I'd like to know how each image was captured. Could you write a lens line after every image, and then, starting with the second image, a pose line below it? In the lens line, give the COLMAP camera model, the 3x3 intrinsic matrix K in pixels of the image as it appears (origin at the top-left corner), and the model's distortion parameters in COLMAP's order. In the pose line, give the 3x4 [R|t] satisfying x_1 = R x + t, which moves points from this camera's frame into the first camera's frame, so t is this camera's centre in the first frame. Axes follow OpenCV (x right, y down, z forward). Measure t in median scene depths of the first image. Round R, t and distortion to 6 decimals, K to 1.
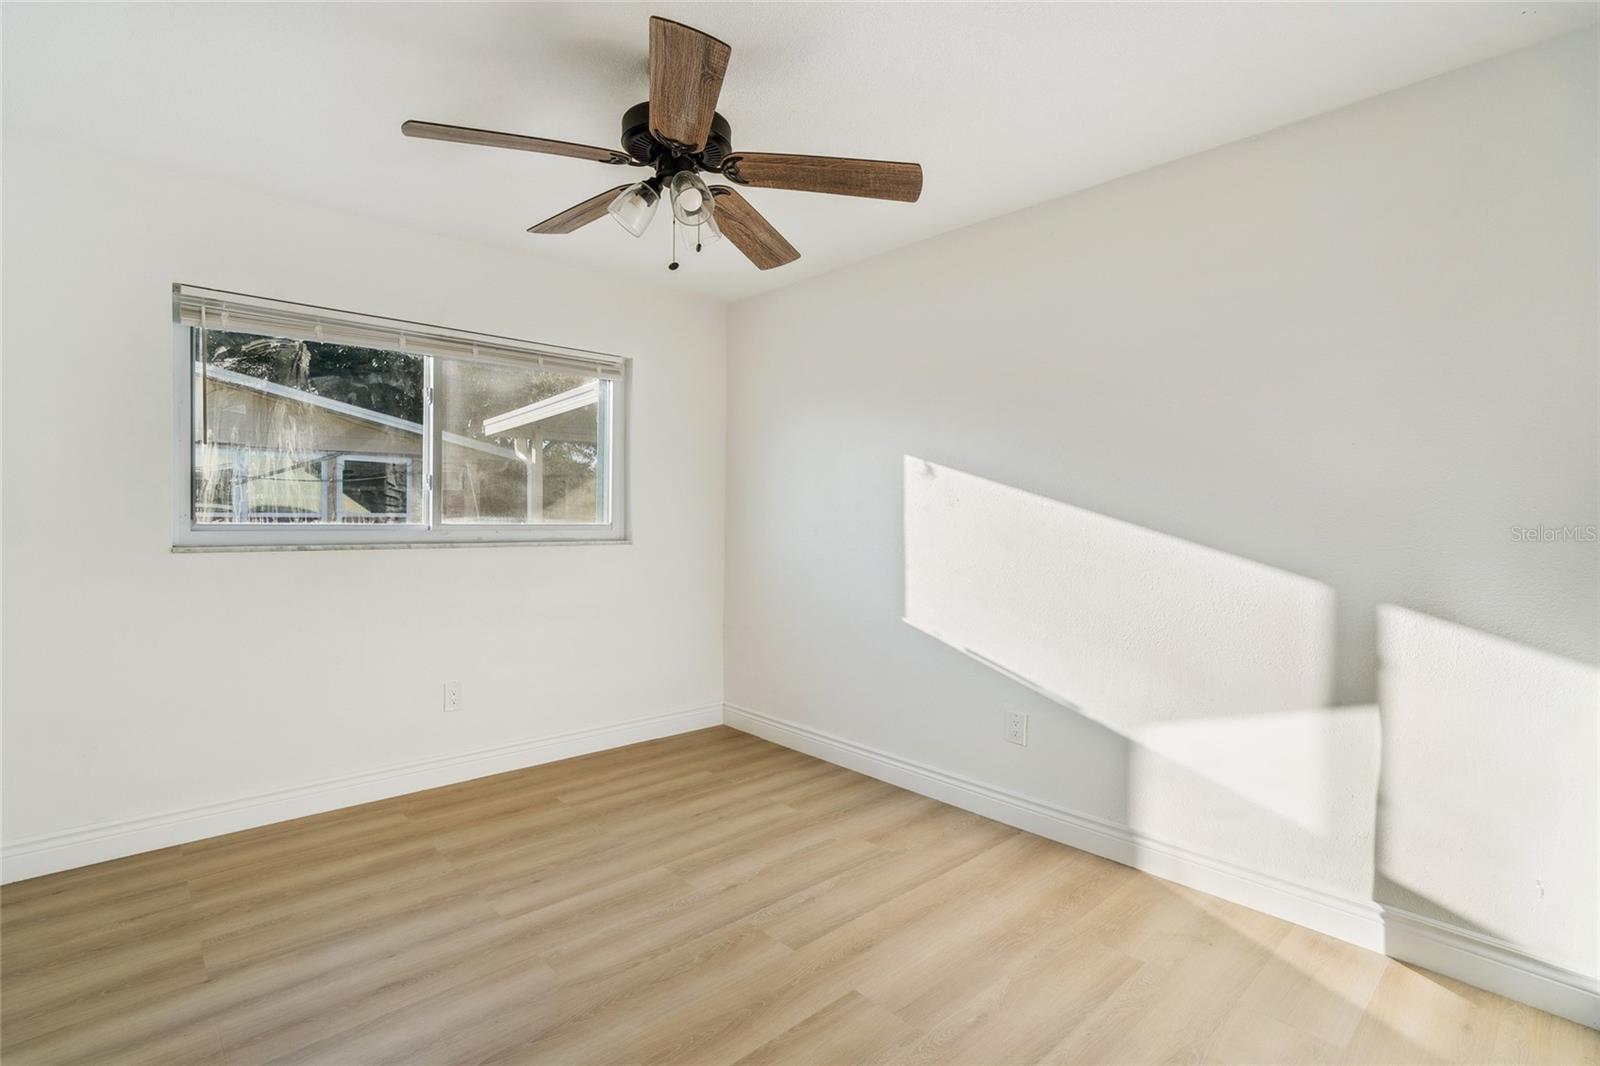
lens RADIAL K [[776.6, 0, 800.0], [0, 776.6, 533.0], [0, 0, 1]] dist [-0.002190, -0.000040]
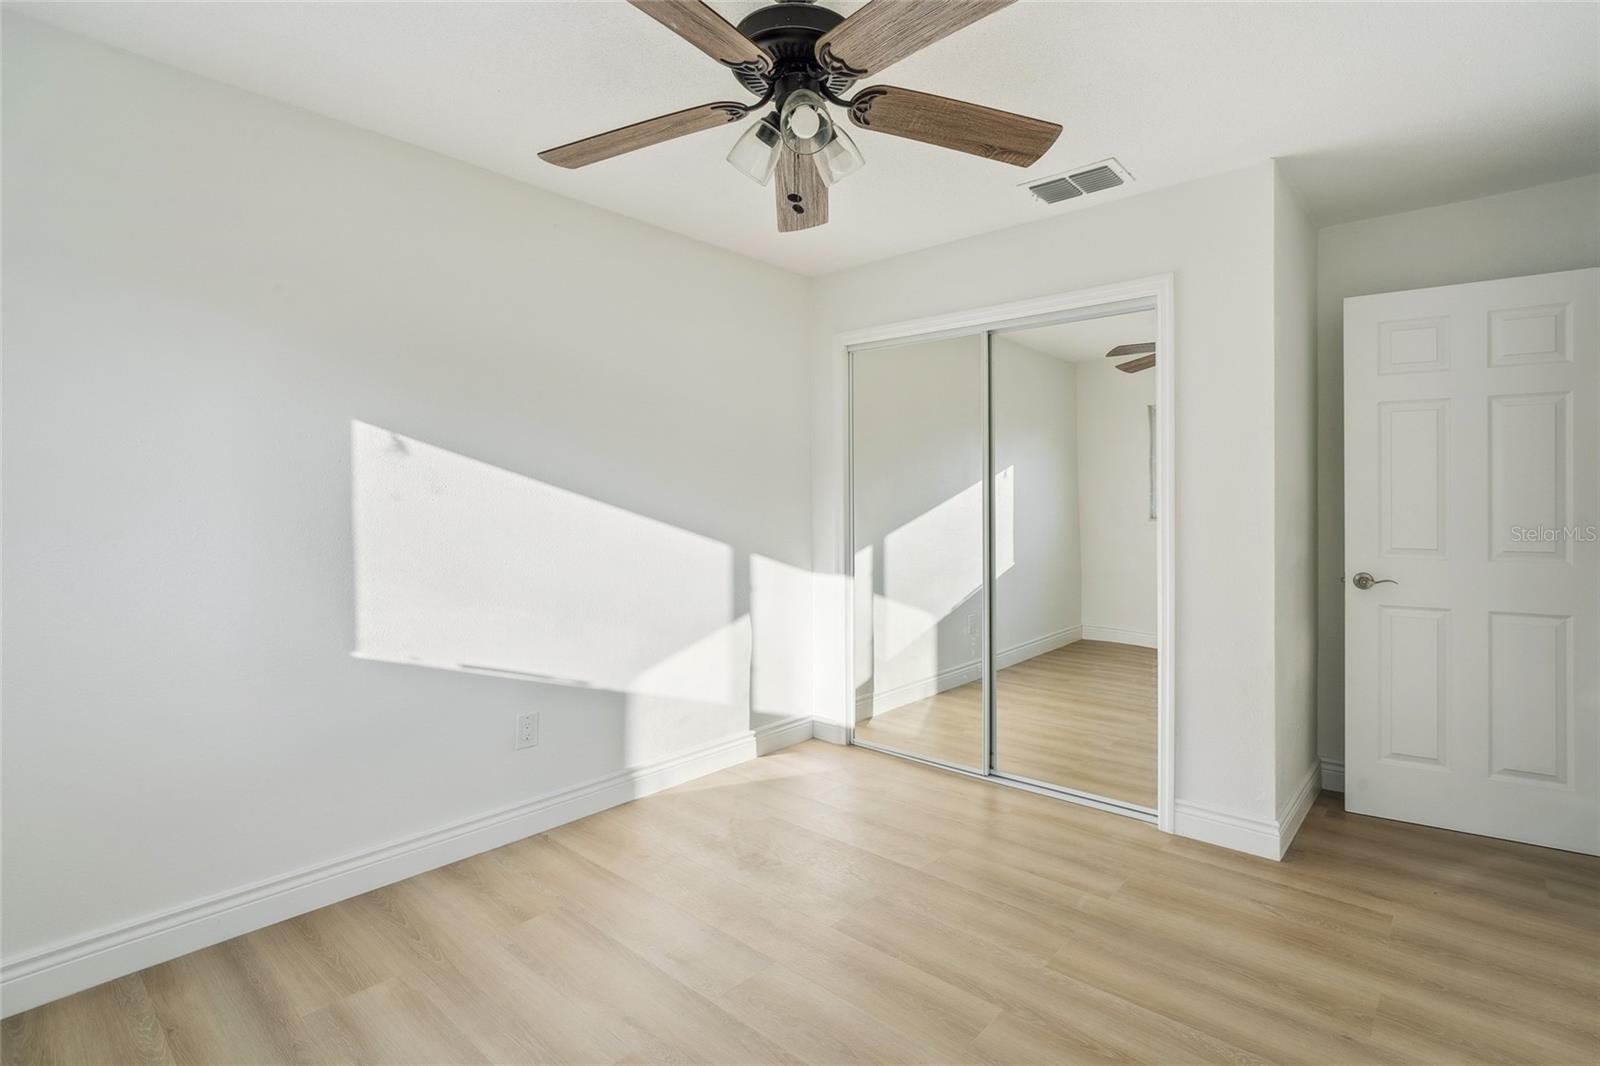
lens RADIAL K [[762.5, 0, 808.6], [0, 762.5, 503.0], [0, 0, 1]] dist [-0.022975, 0.011355]
pose [[-0.103475, -0.004688, 0.994621, -0.679323], [0.031566, 0.999470, 0.007995, -0.020431], [-0.994131, 0.032224, -0.103272, 0.760858]]
